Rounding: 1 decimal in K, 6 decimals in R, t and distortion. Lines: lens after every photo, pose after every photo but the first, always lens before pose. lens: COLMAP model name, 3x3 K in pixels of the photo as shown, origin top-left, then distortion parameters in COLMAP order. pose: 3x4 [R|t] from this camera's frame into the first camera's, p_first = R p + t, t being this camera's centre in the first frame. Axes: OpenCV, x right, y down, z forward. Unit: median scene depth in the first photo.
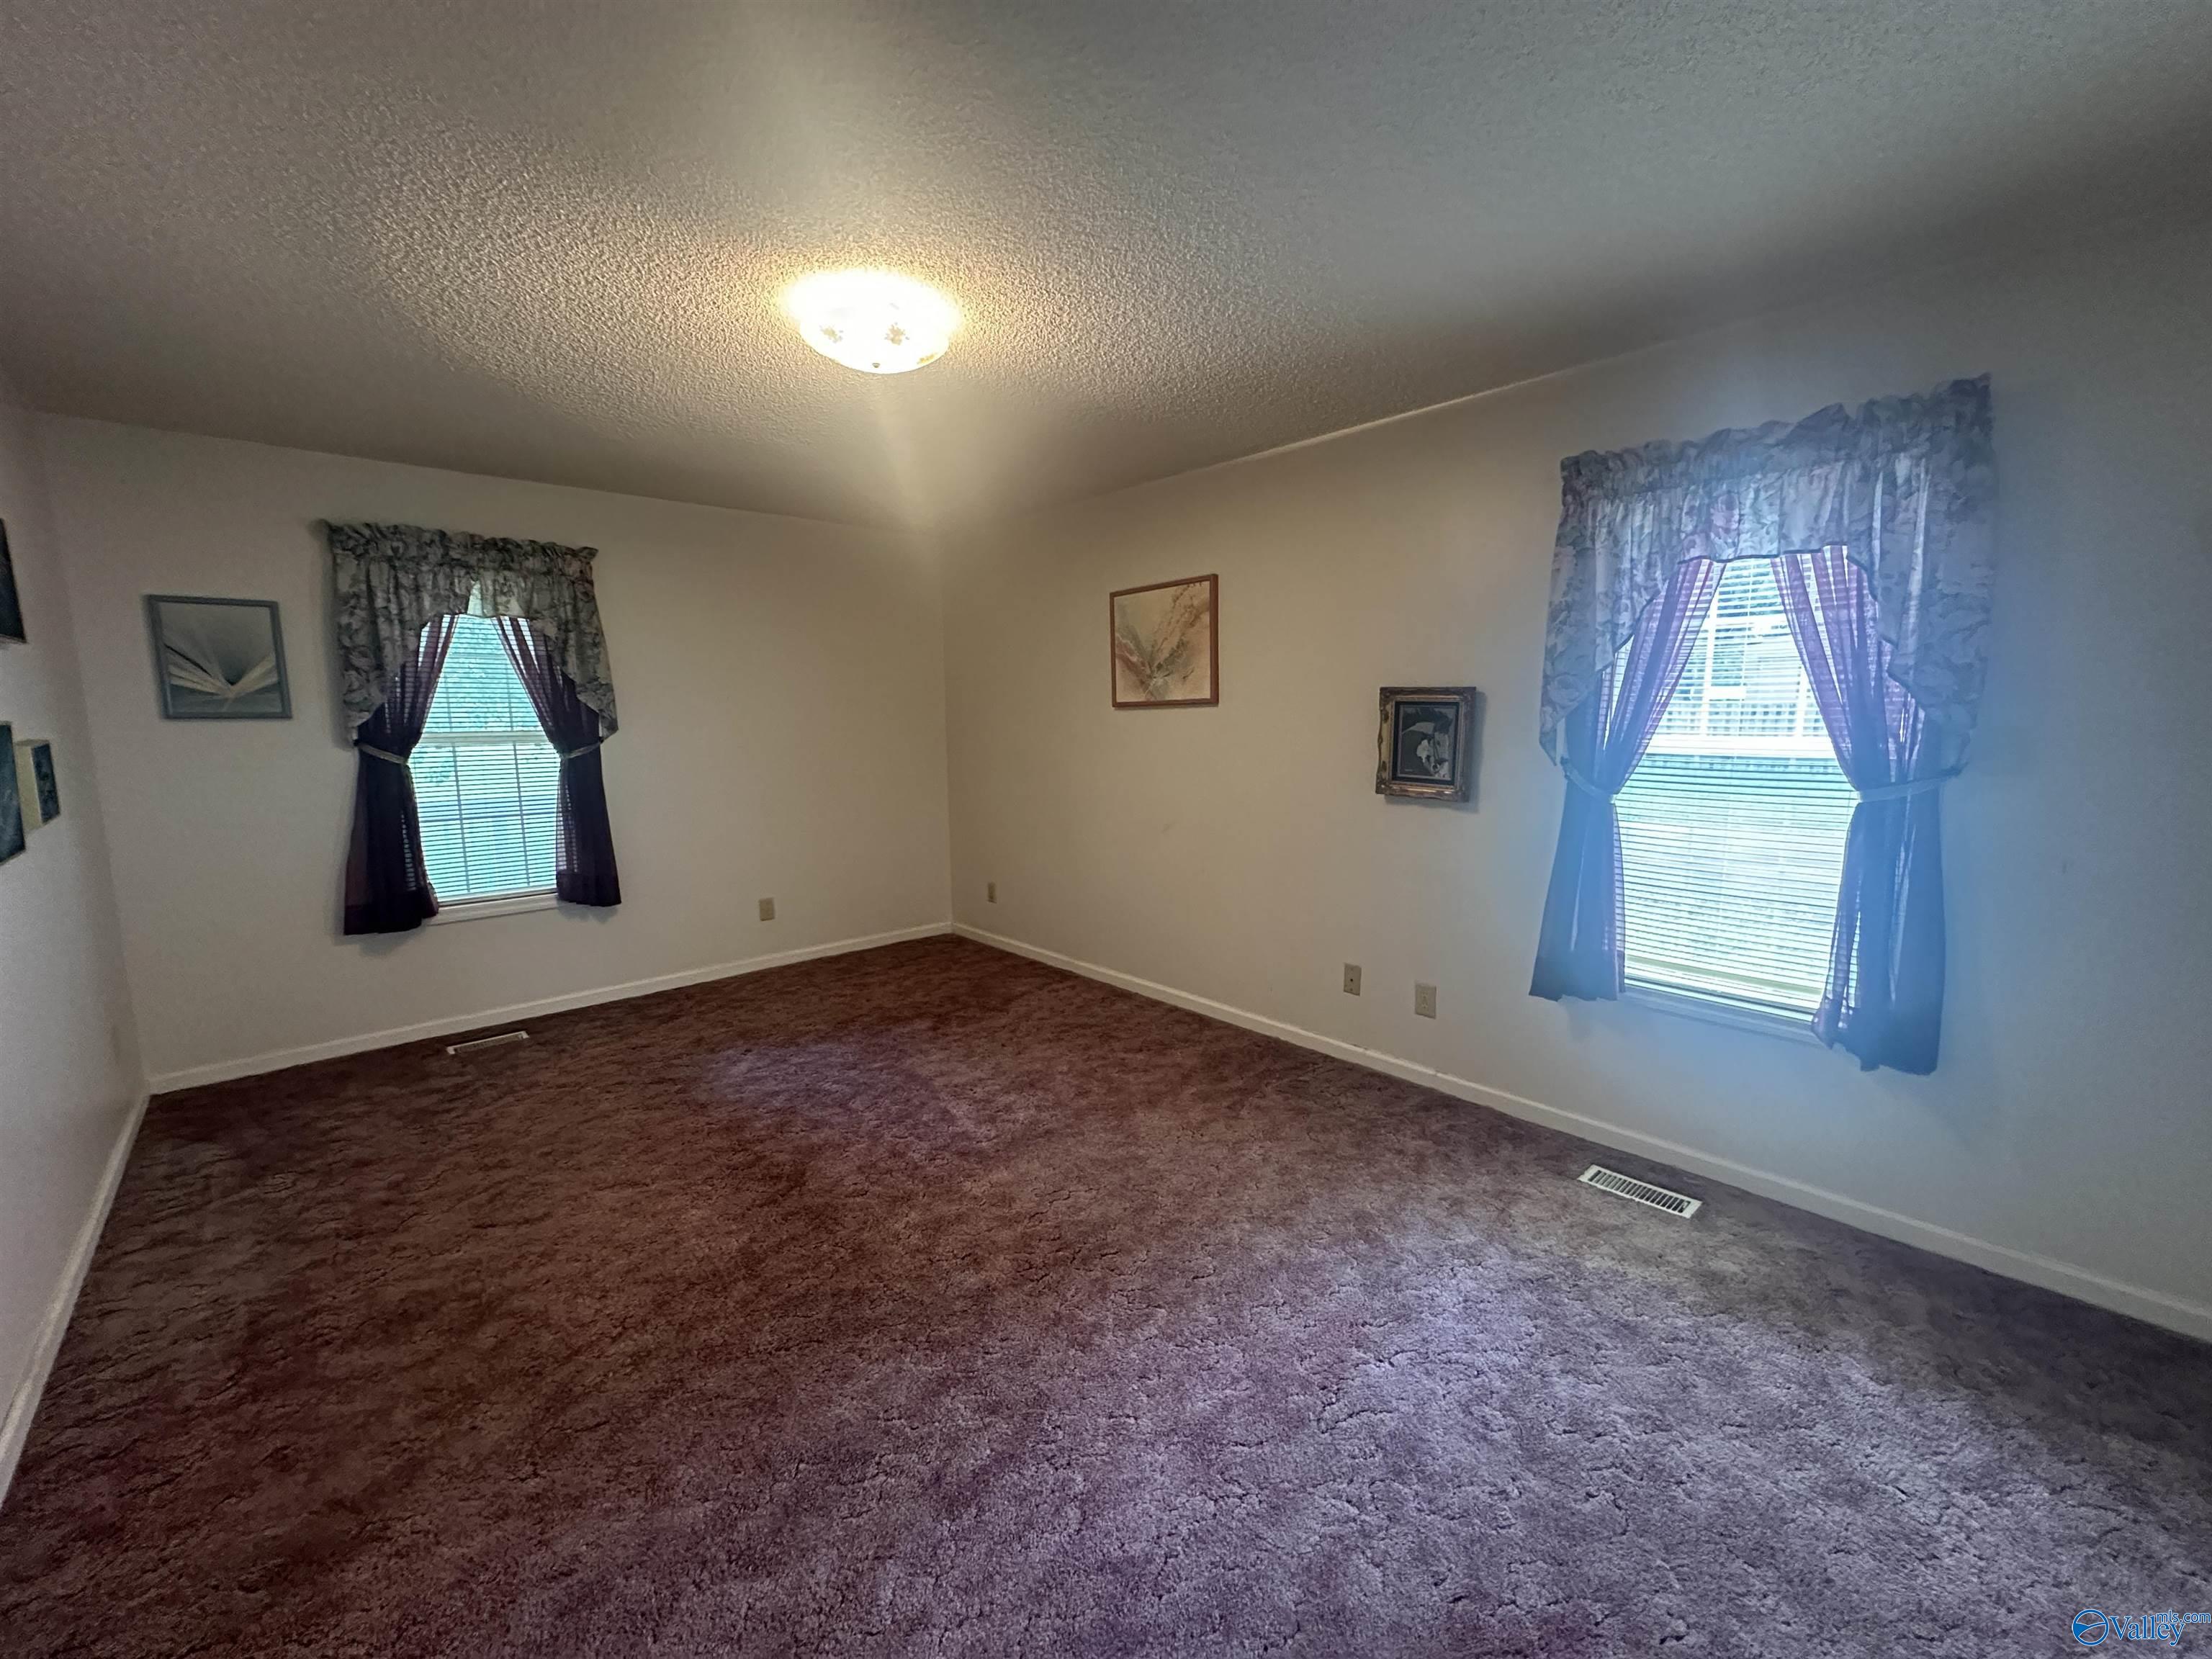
lens RADIAL K [[884.9, 0, 1105.0], [0, 884.9, 831.3], [0, 0, 1]] dist [-0.001871, -0.000357]
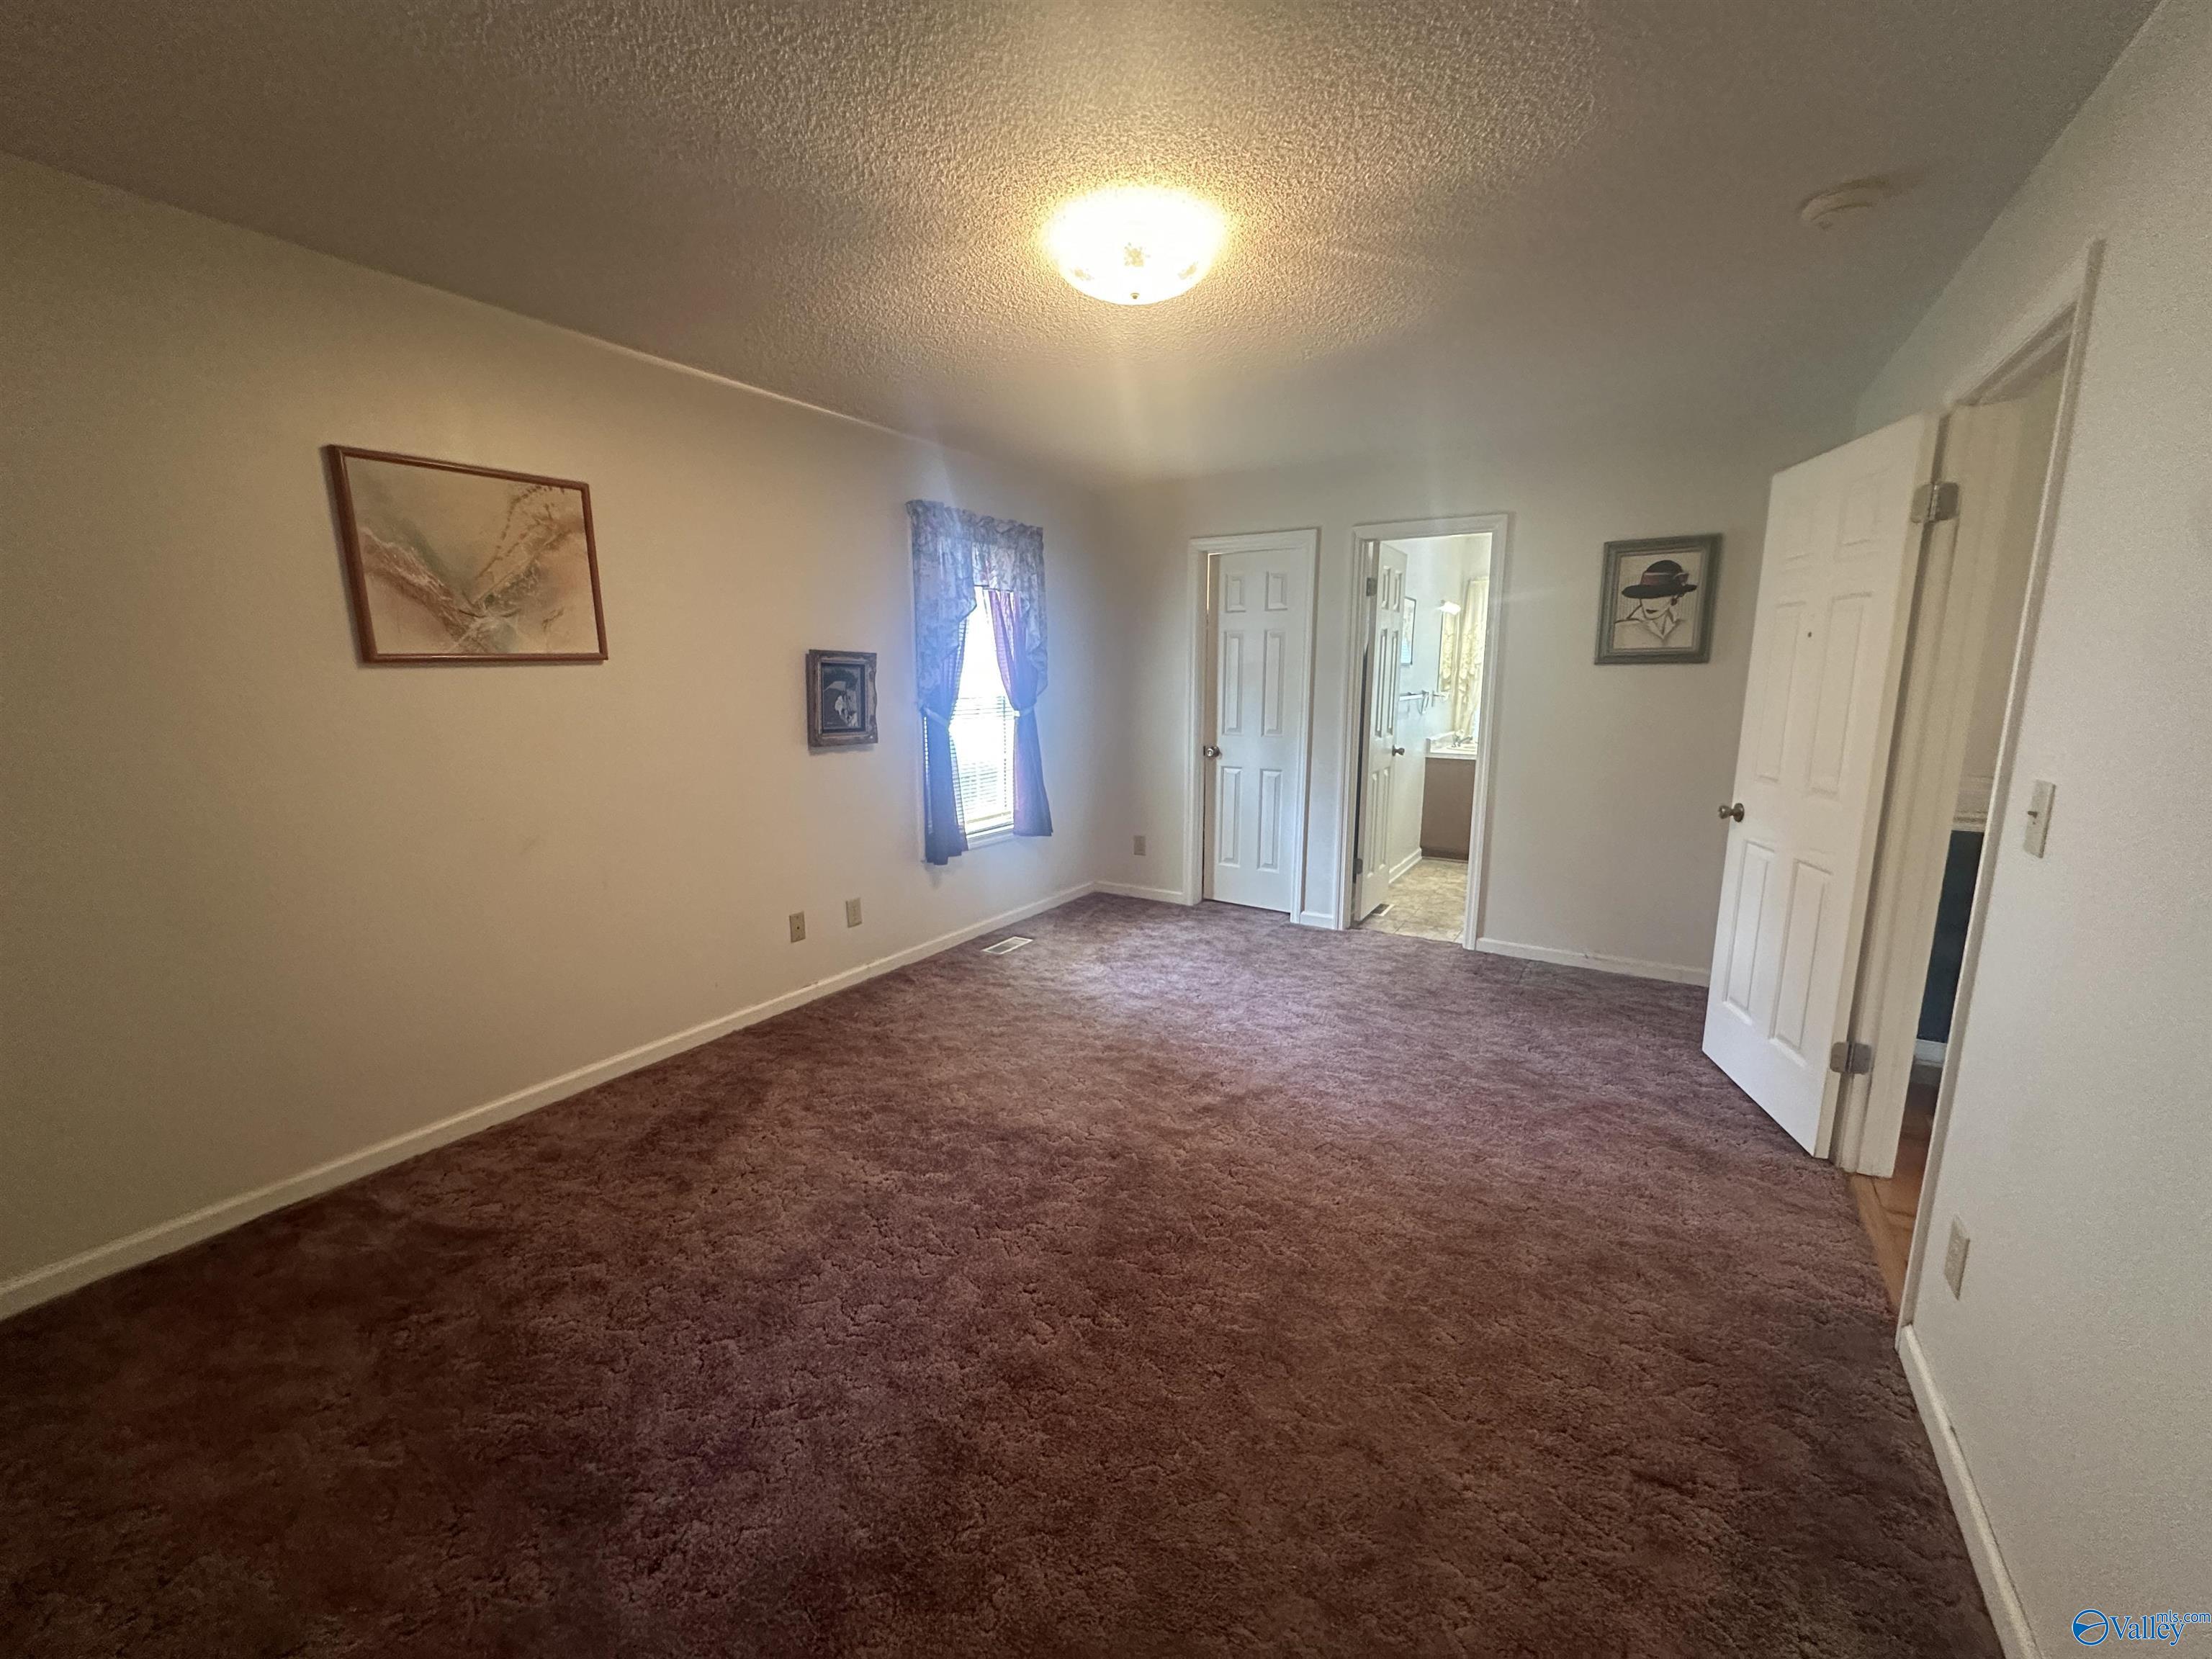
lens RADIAL K [[884.9, 0, 1106.1], [0, 884.9, 832.9], [0, 0, 1]] dist [-0.001871, -0.000357]
pose [[-0.274140, -0.167202, 0.947043, -0.877860], [0.132601, 0.968792, 0.209425, -0.124941], [-0.952504, 0.182991, -0.243413, 0.970084]]
